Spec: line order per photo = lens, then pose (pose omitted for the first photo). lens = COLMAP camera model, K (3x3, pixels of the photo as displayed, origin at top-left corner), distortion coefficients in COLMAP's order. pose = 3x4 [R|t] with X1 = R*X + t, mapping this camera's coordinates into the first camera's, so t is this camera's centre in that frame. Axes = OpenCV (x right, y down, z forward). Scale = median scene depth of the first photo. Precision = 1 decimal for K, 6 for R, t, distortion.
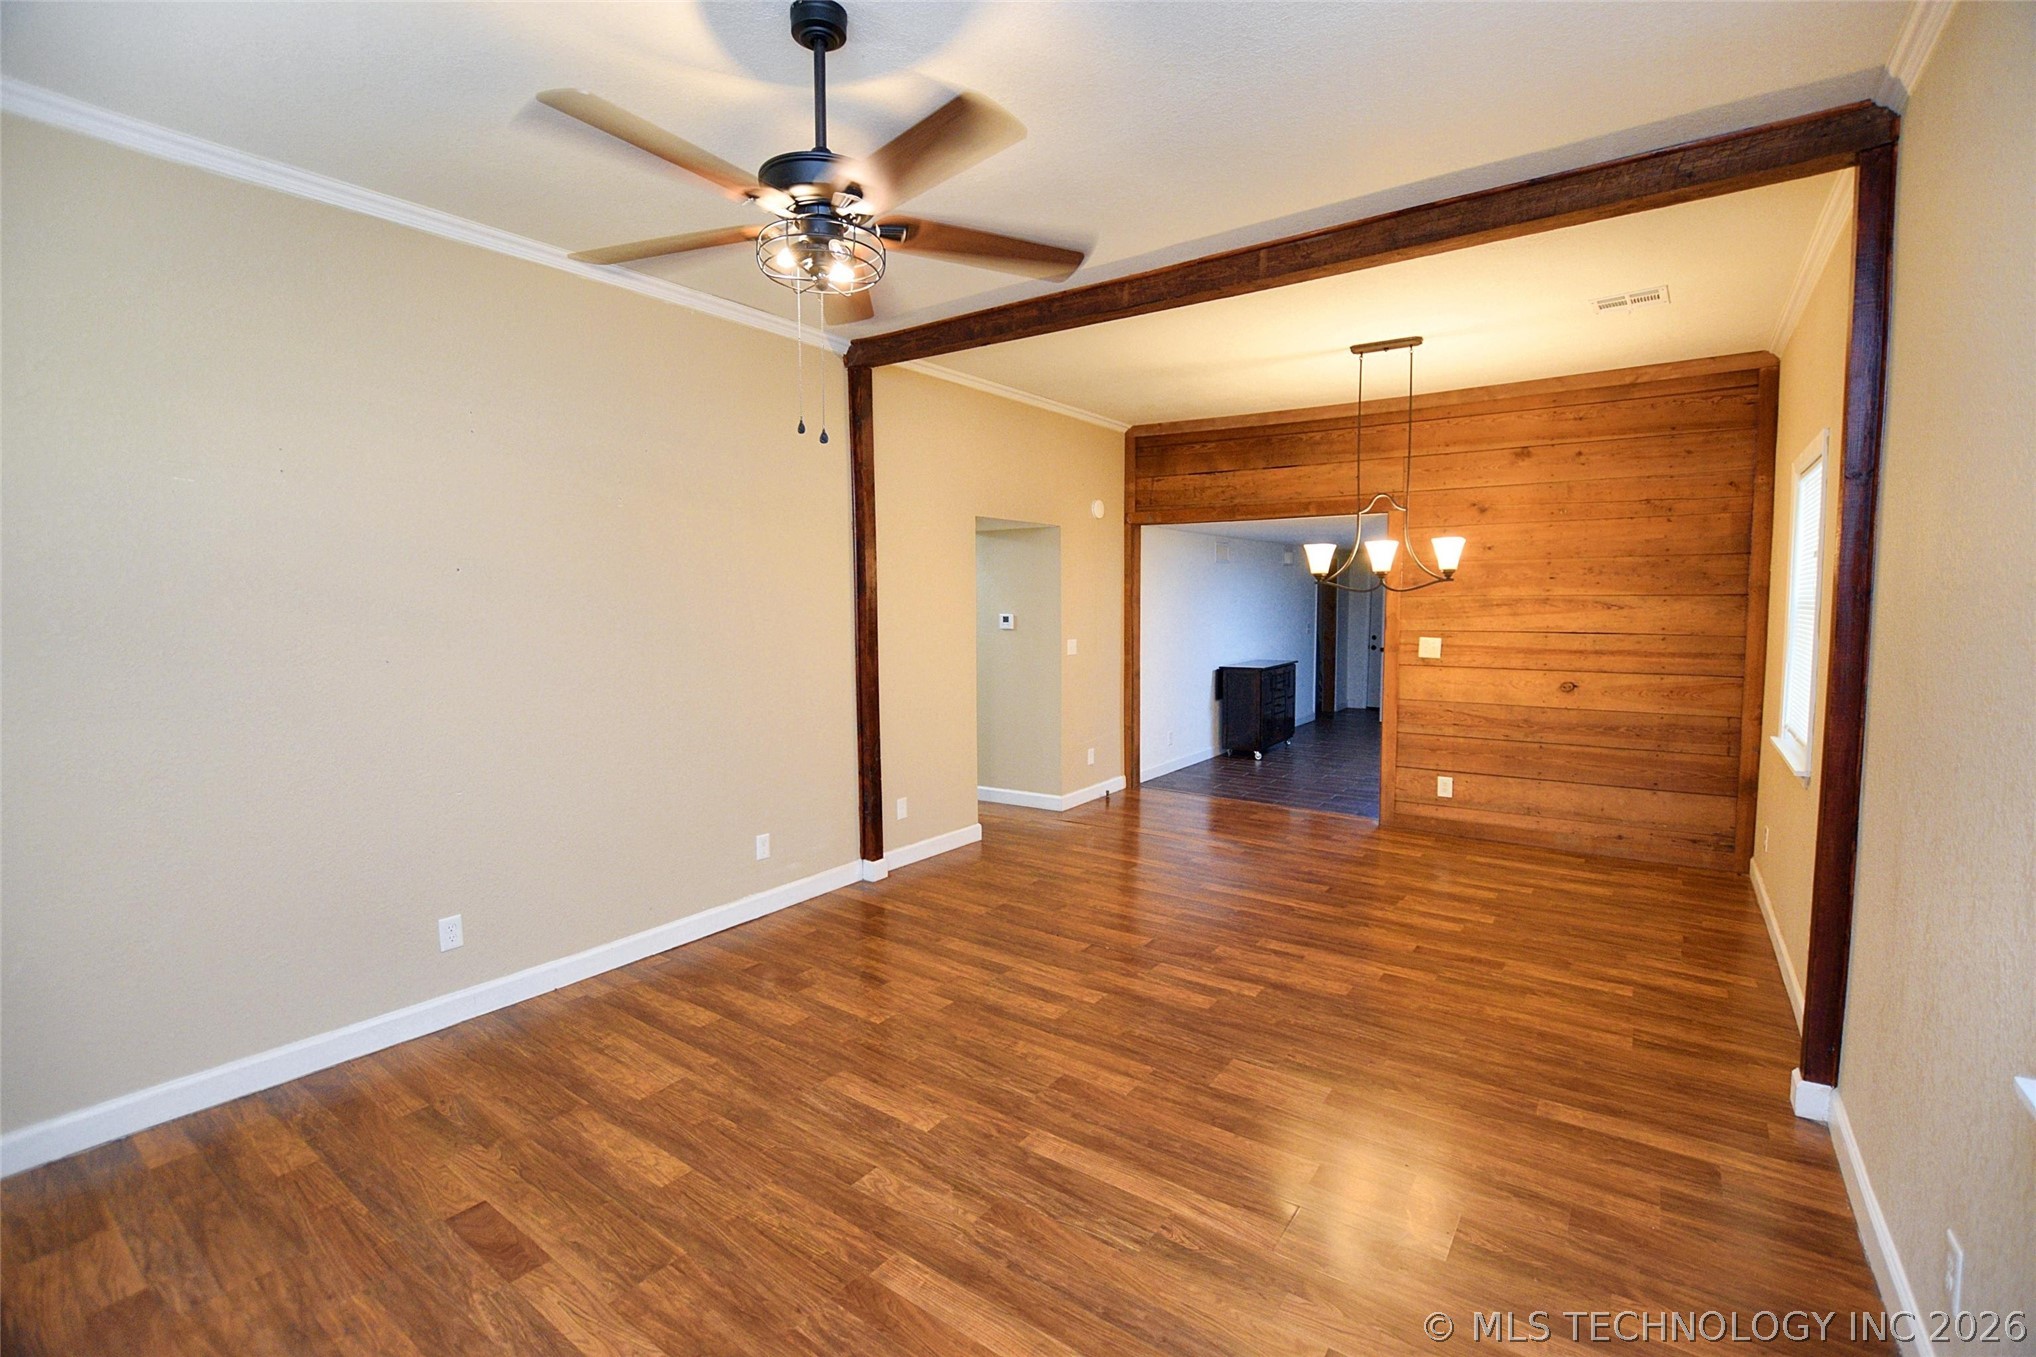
lens RADIAL K [[897.4, 0, 1017.1], [0, 897.4, 681.5], [0, 0, 1]] dist [-0.031754, 0.000911]
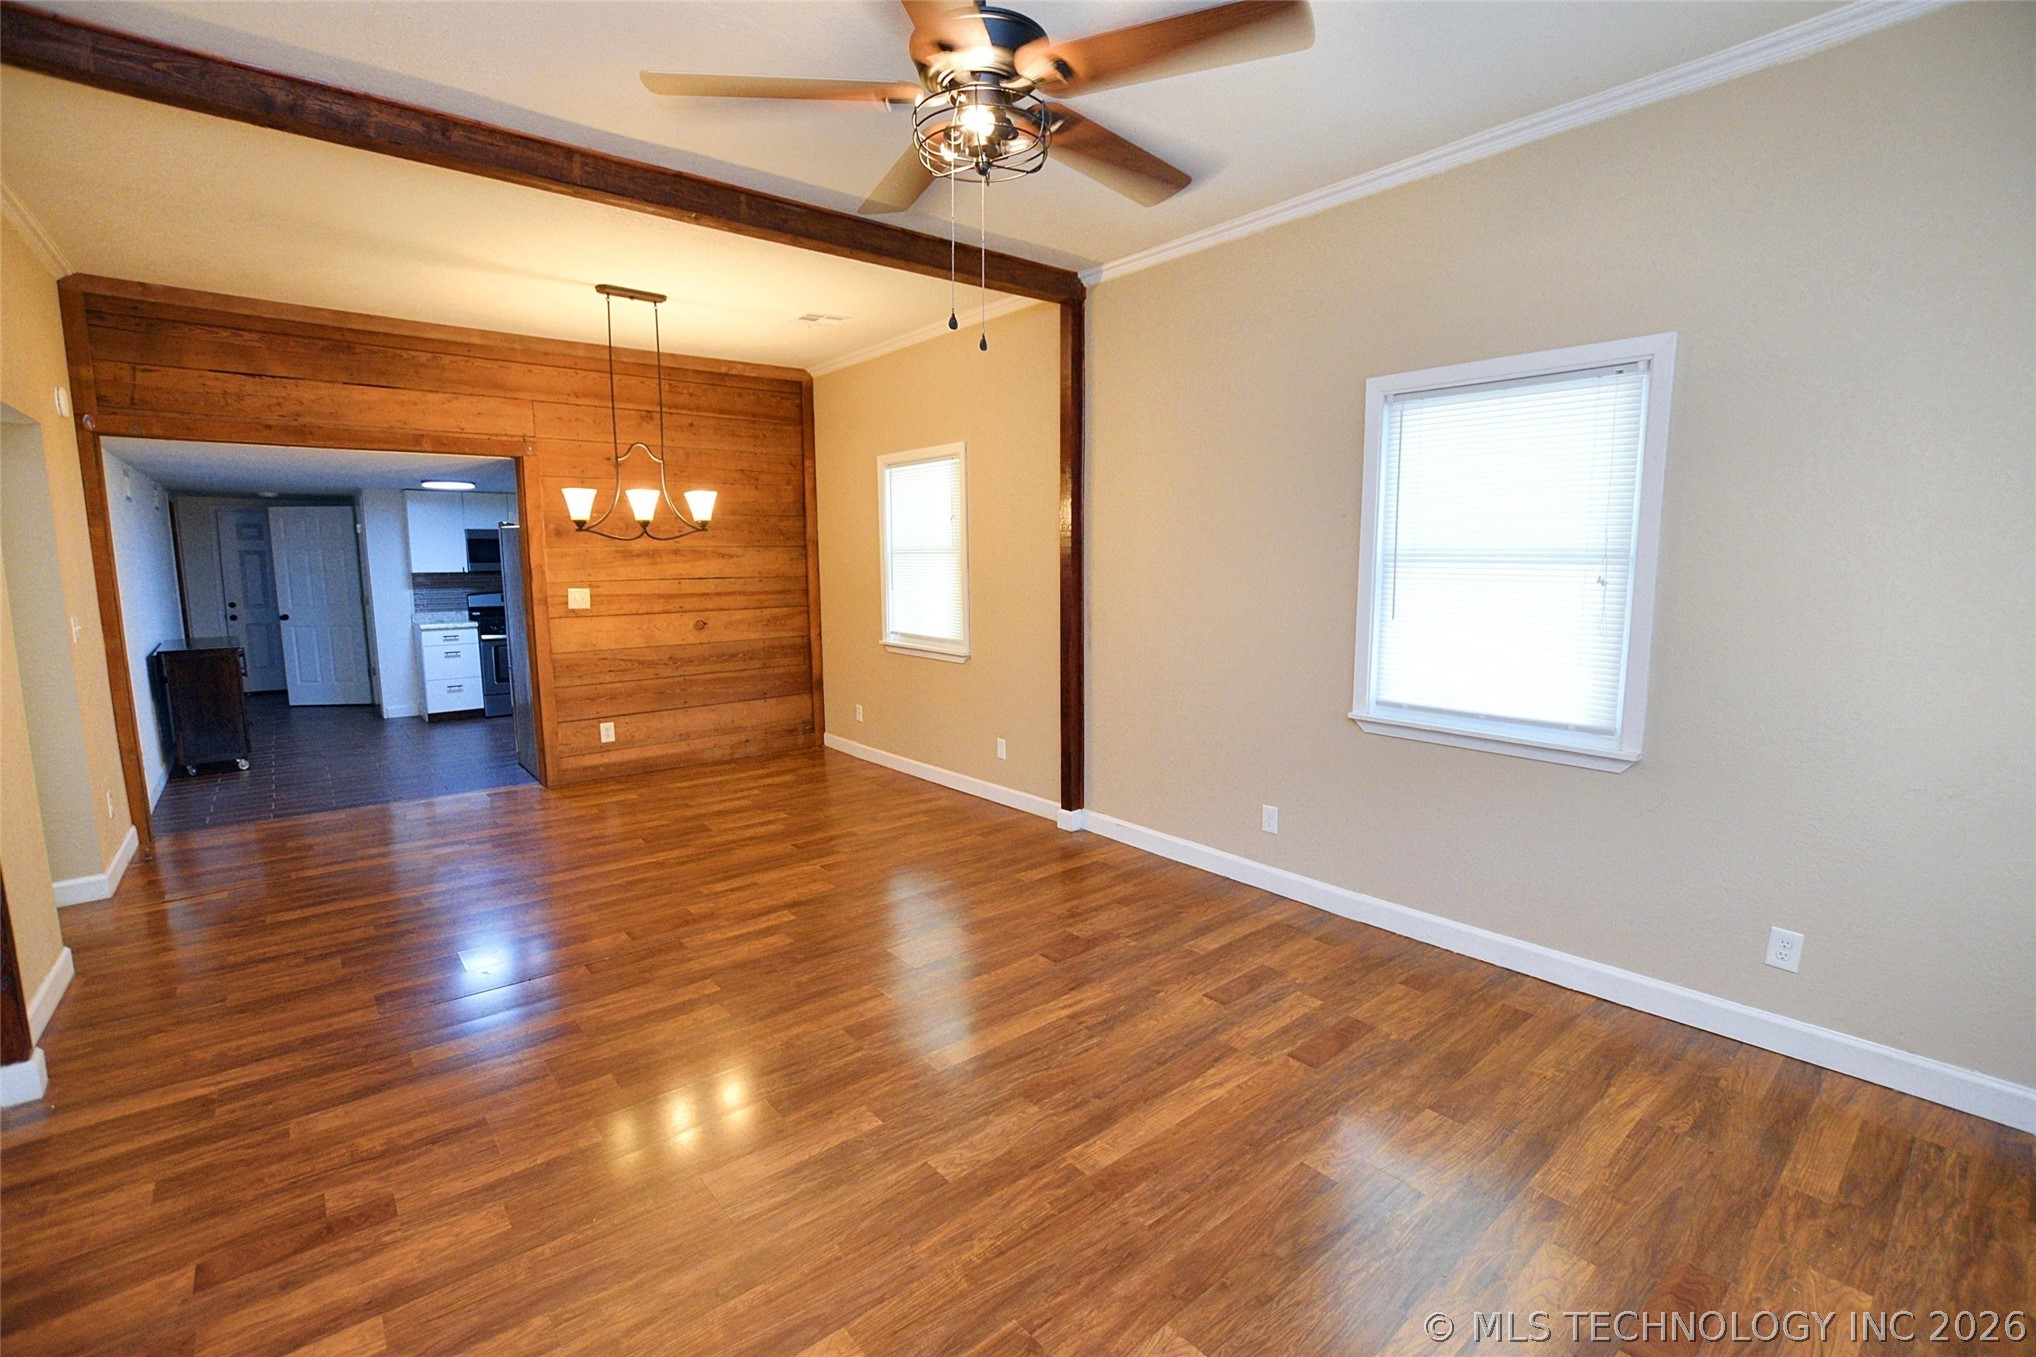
lens RADIAL K [[897.4, 0, 1025.9], [0, 897.4, 682.1], [0, 0, 1]] dist [-0.031754, 0.000911]
pose [[0.239604, -0.132364, 0.961806, -0.472198], [0.090204, 0.989413, 0.113691, -0.016173], [-0.966671, 0.059518, 0.249007, 0.324268]]
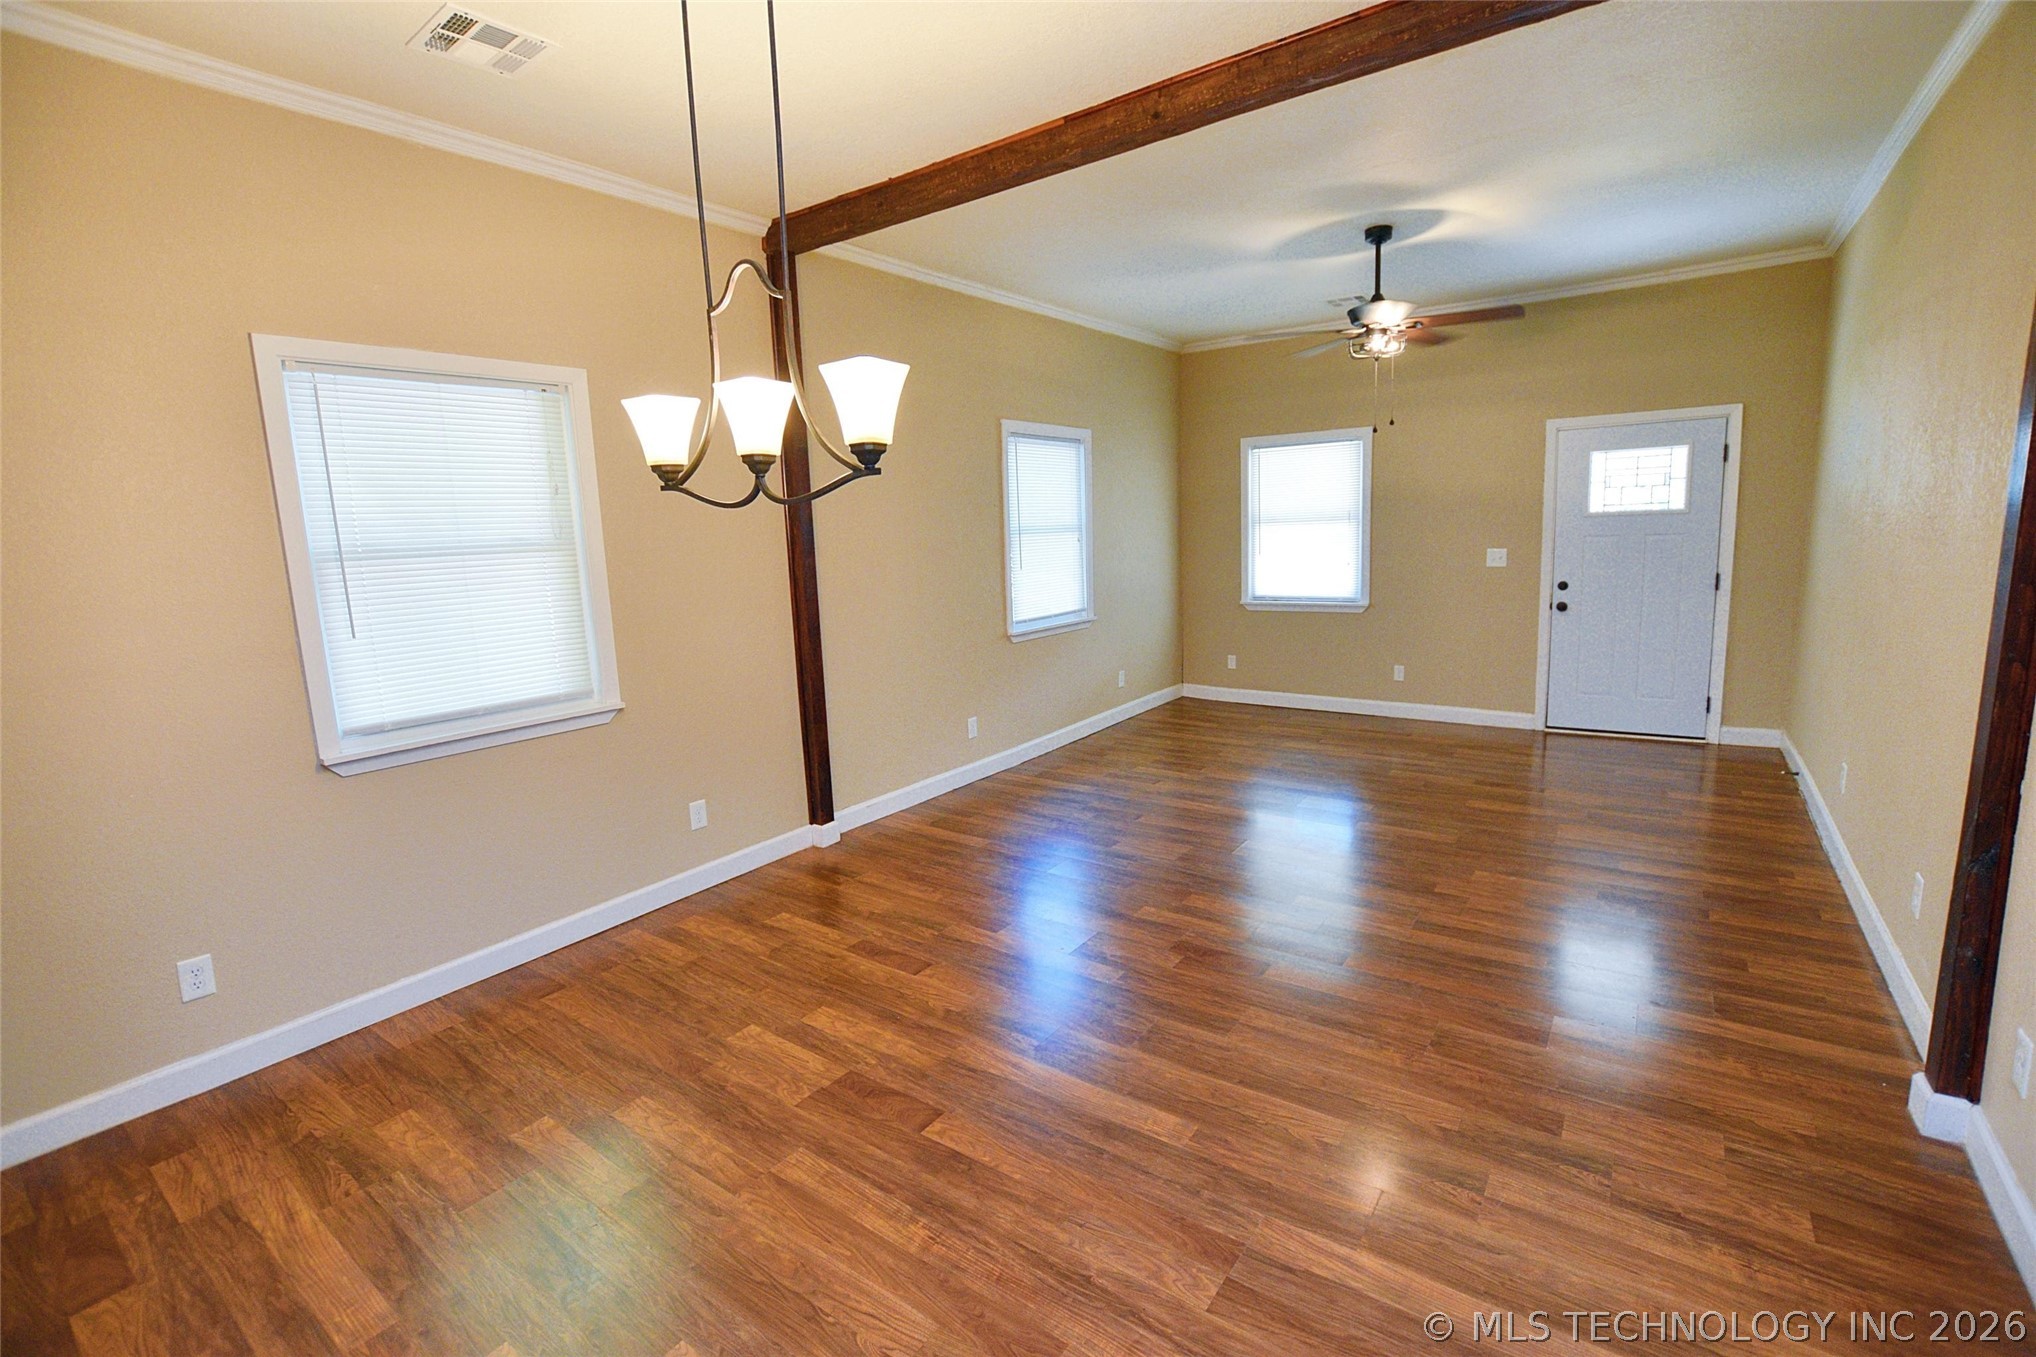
lens RADIAL K [[897.4, 0, 1022.3], [0, 897.4, 682.0], [0, 0, 1]] dist [-0.031754, 0.000911]
pose [[-0.998945, 0.045851, 0.002513, 0.281897], [0.044945, 0.965075, 0.258088, -0.118950], [0.009409, 0.257929, -0.966118, 1.380450]]
